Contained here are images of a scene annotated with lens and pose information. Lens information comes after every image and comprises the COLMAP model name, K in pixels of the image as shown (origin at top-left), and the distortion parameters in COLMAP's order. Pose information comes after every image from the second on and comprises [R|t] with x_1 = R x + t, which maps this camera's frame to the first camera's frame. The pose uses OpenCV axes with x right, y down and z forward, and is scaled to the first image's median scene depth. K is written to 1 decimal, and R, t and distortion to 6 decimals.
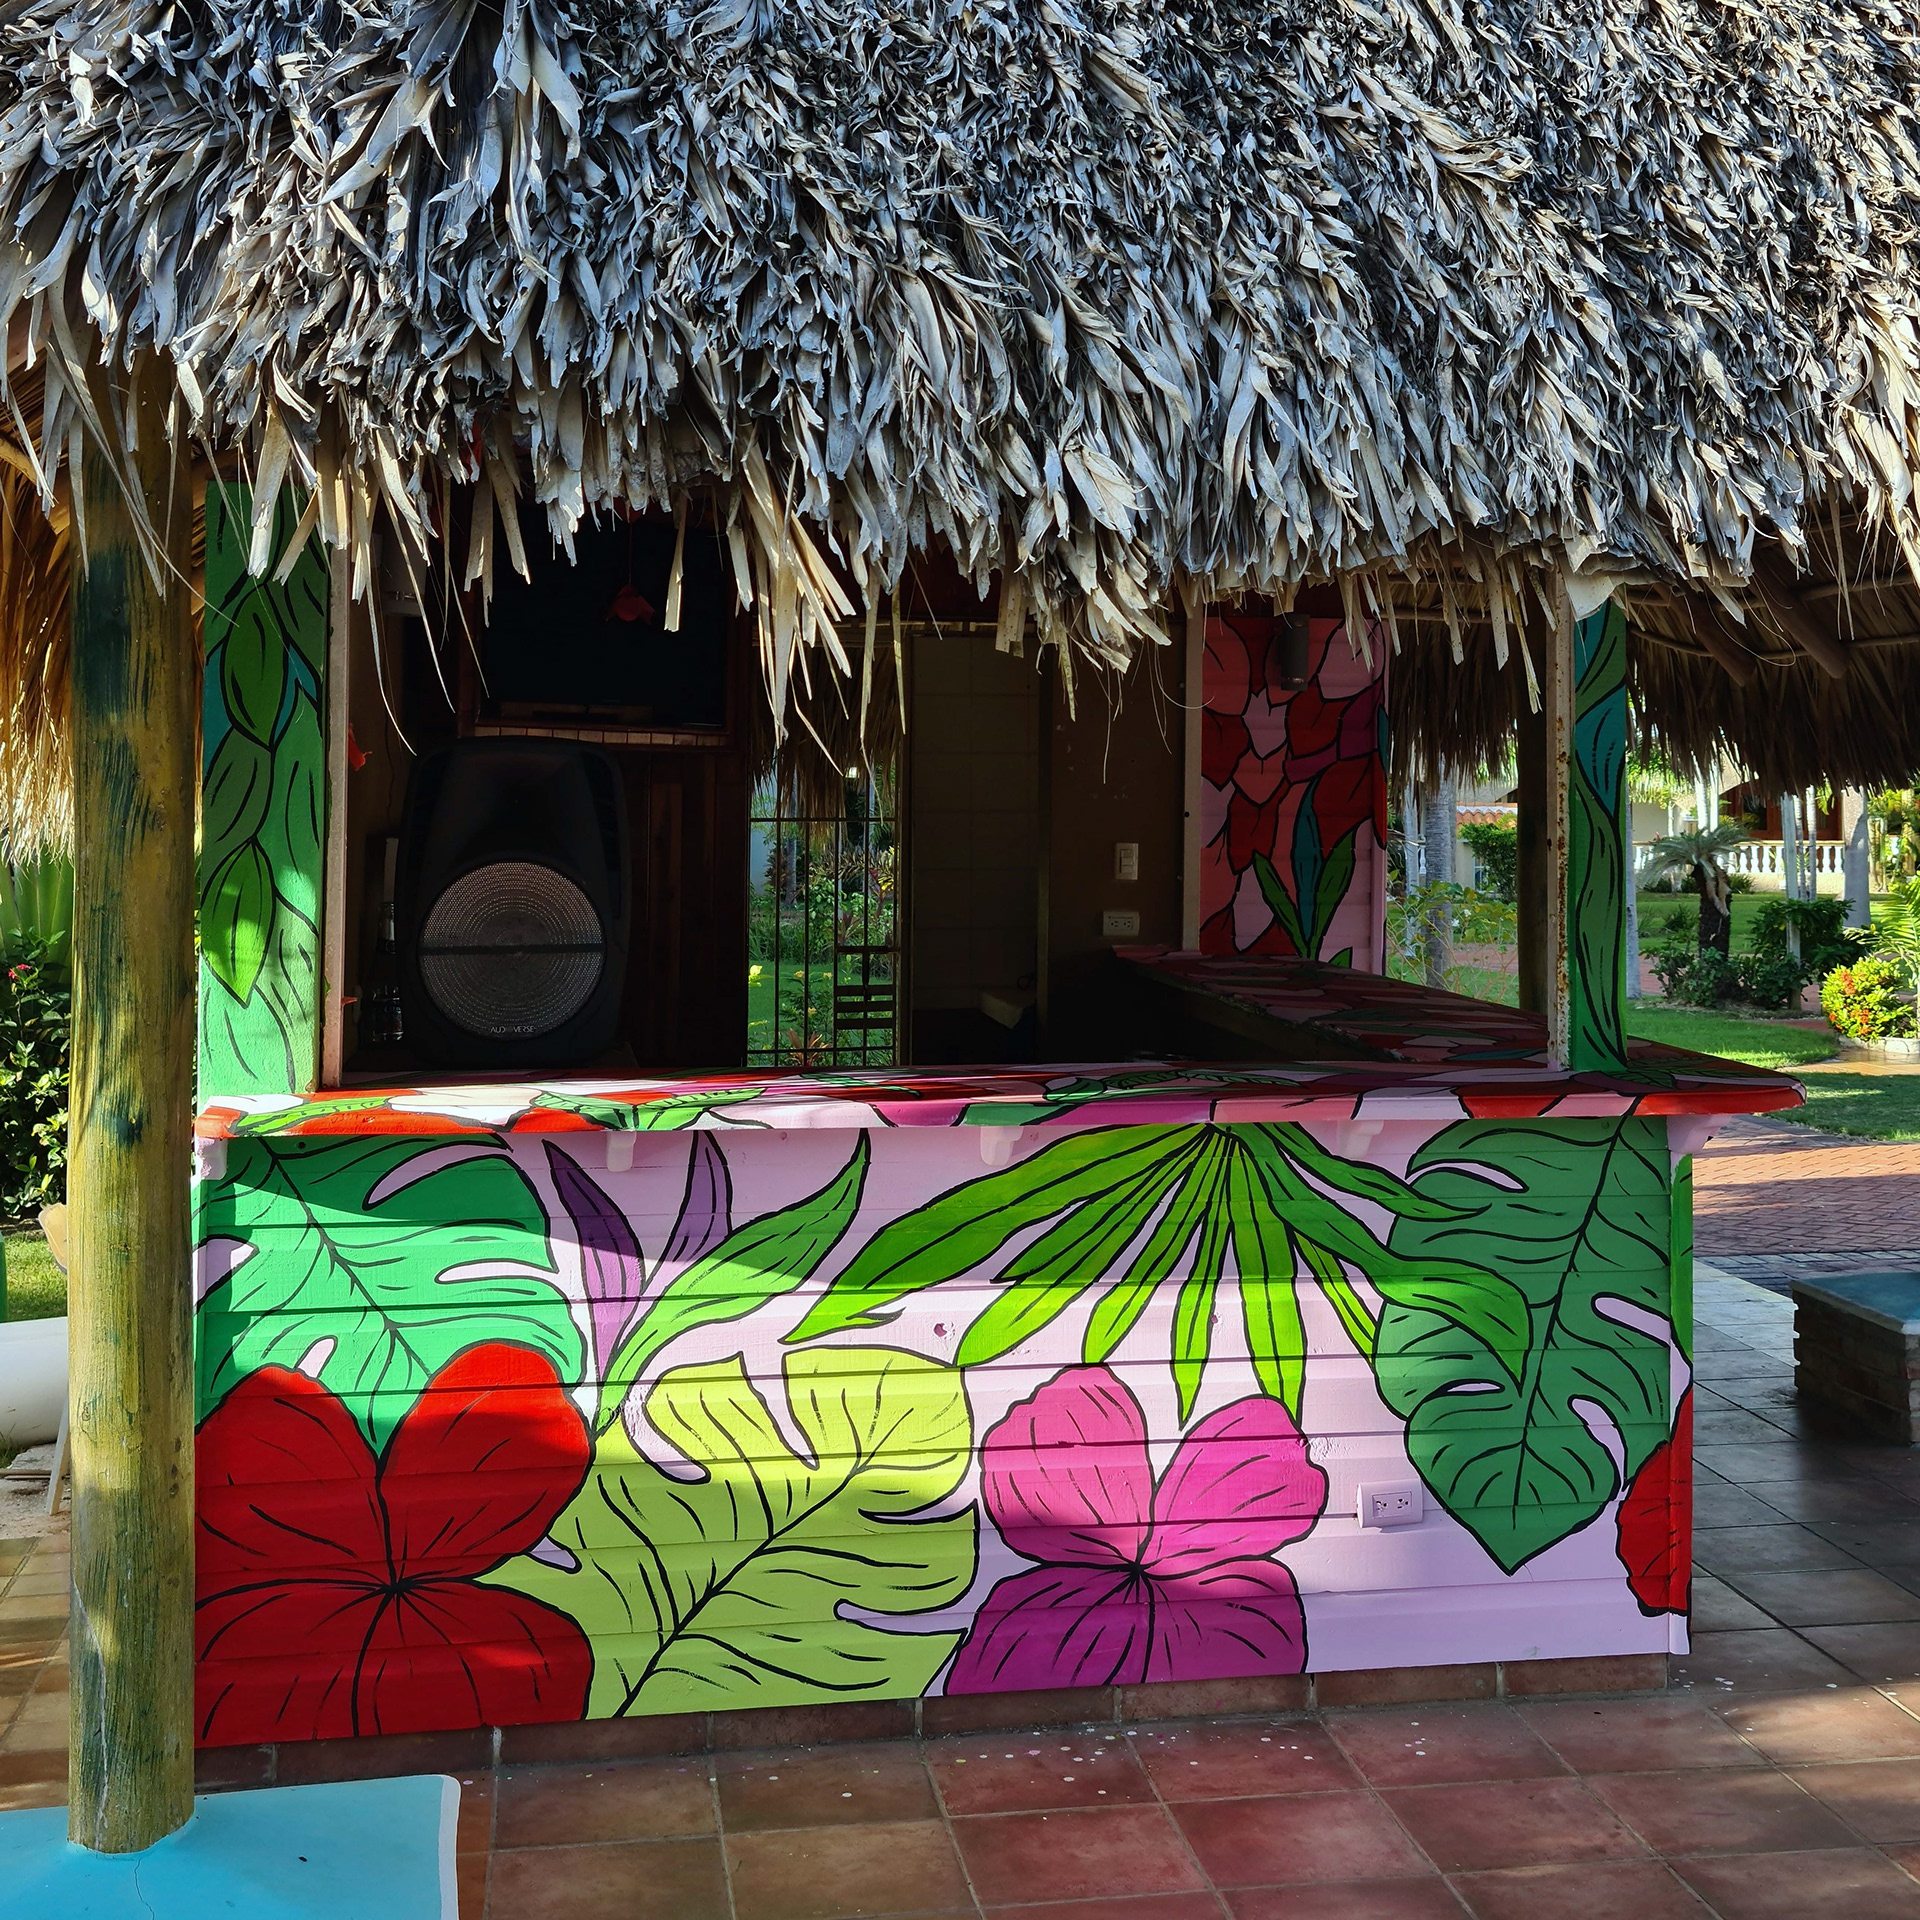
lens RADIAL K [[2129.4, 0, 967.9], [0, 2129.4, 957.3], [0, 0, 1]] dist [0.045133, 0.000000]
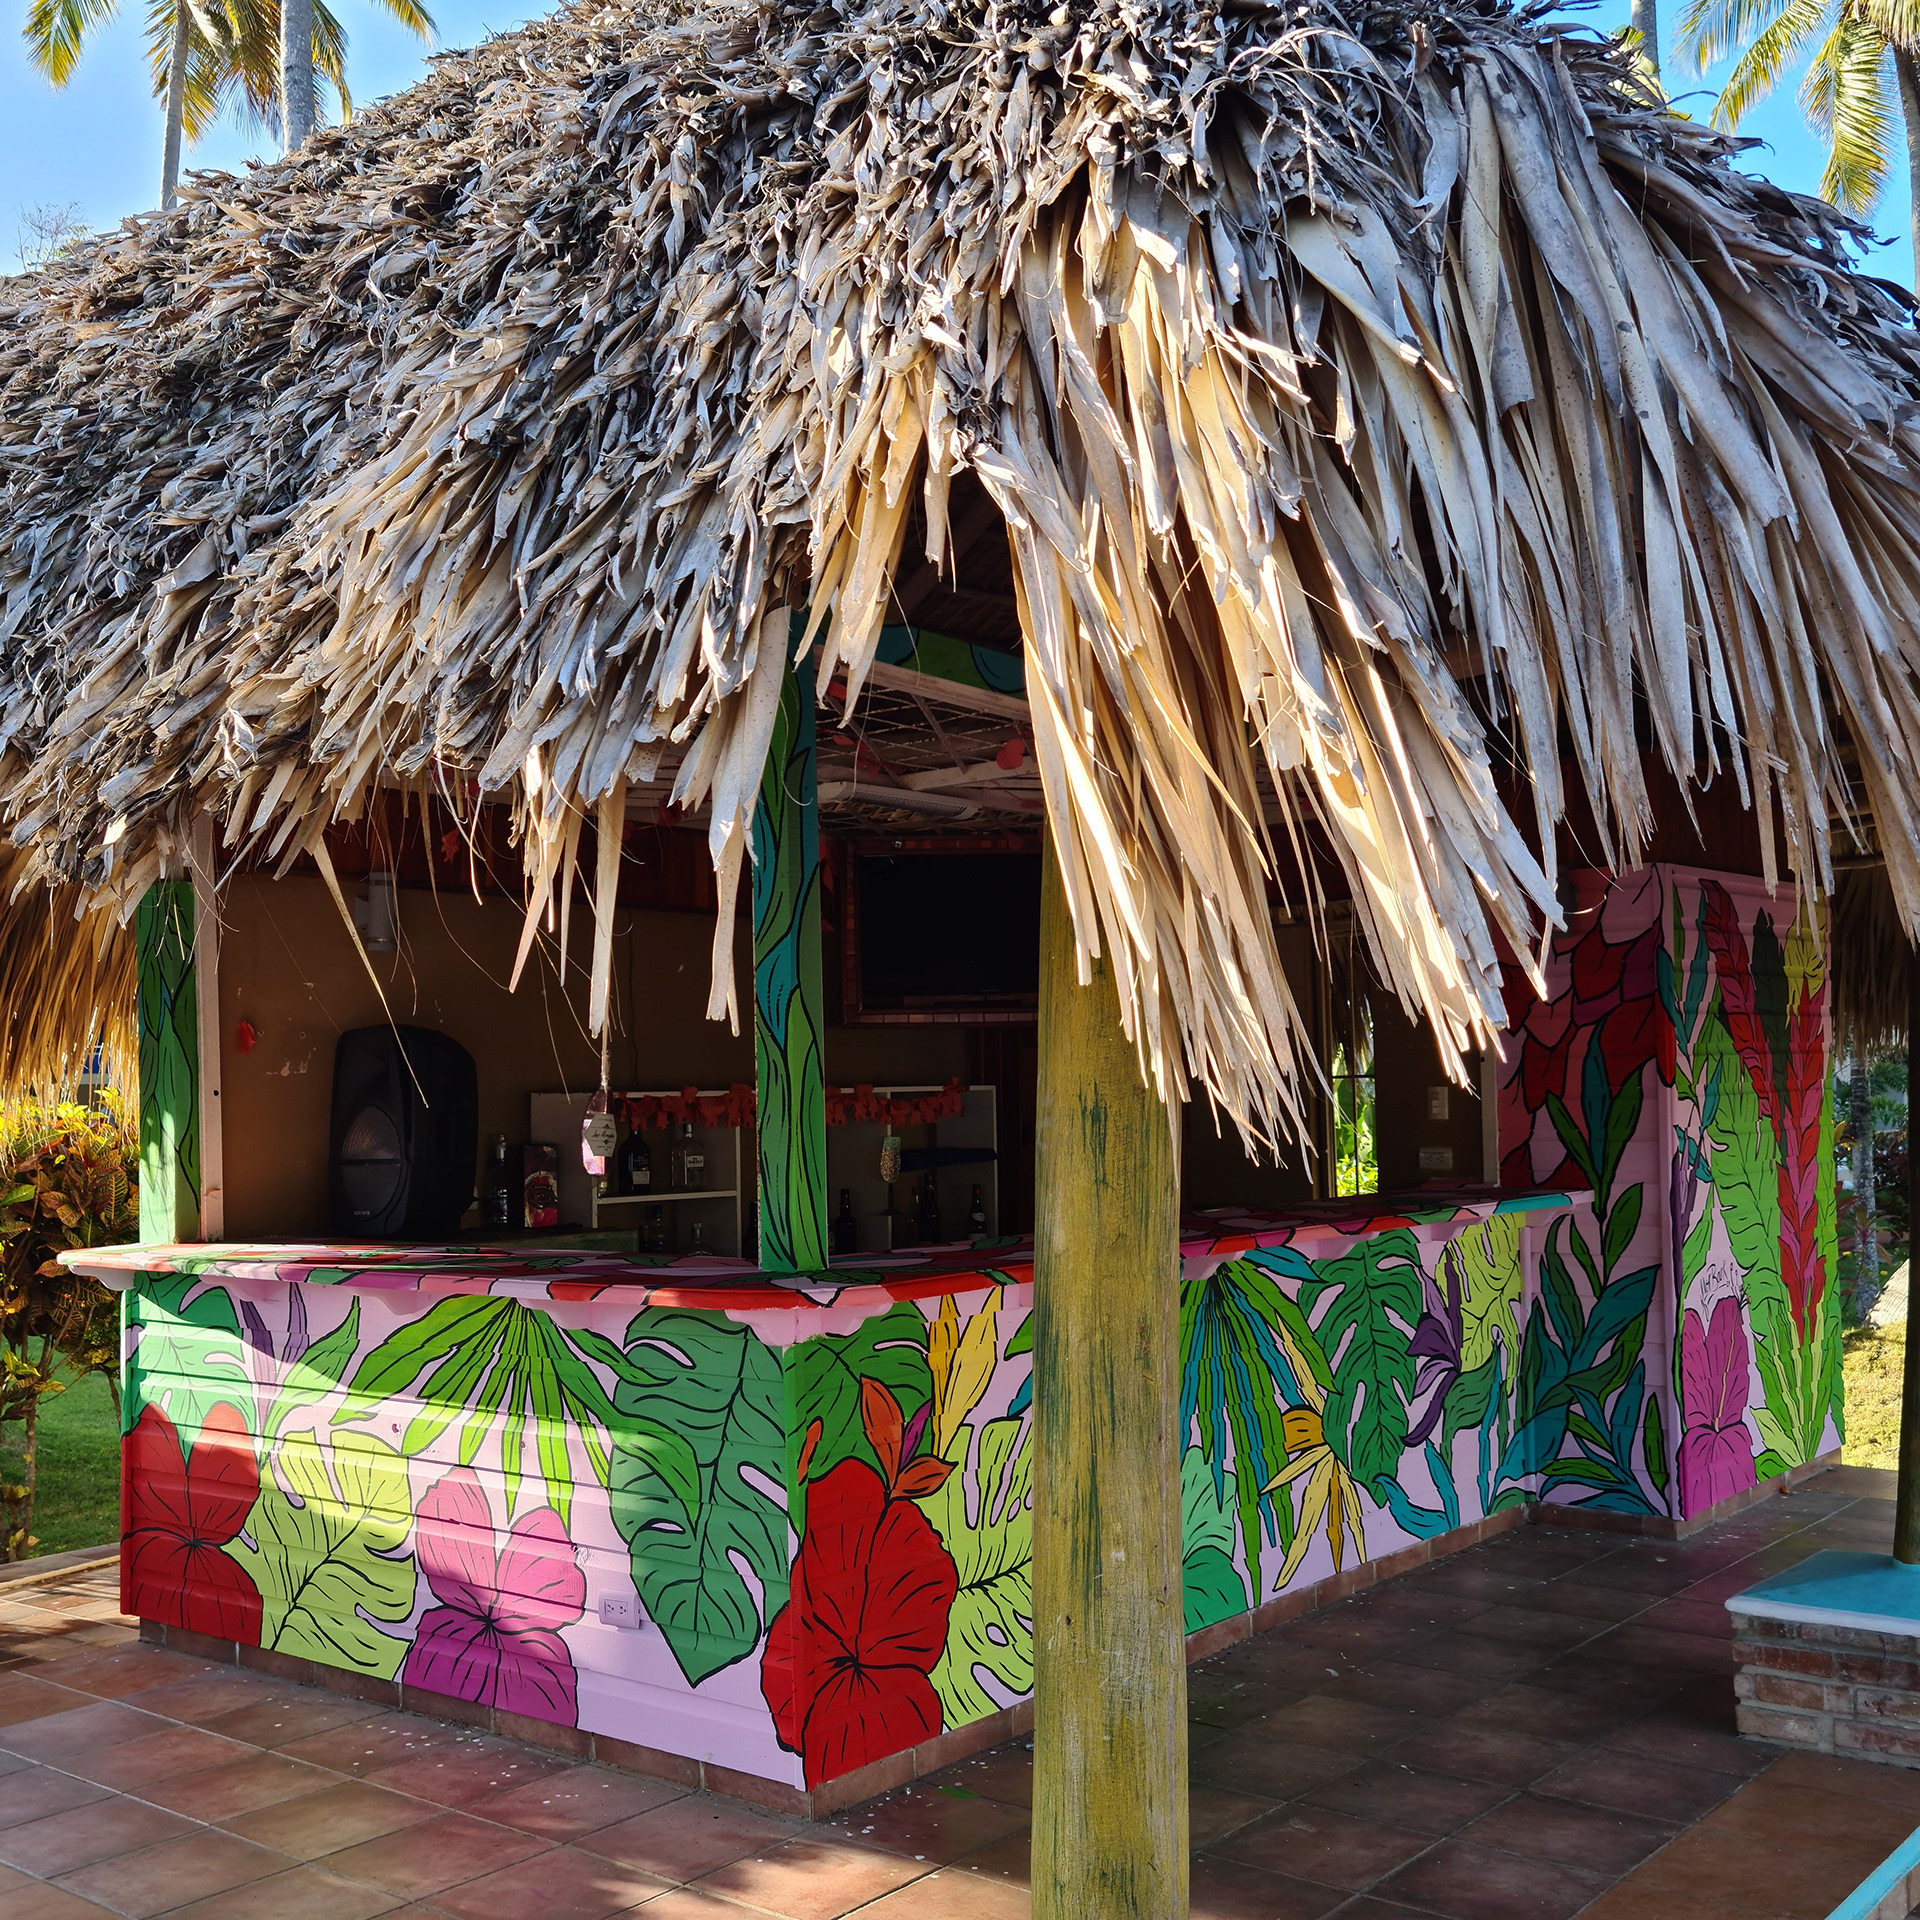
lens RADIAL K [[2129.4, 0, 972.7], [0, 2129.4, 959.7], [0, 0, 1]] dist [0.045133, 0.000000]
pose [[0.650149, -0.046684, -0.758371, 1.352203], [0.046017, 0.998698, -0.022027, -0.091100], [0.758412, -0.020577, 0.651451, 0.360494]]
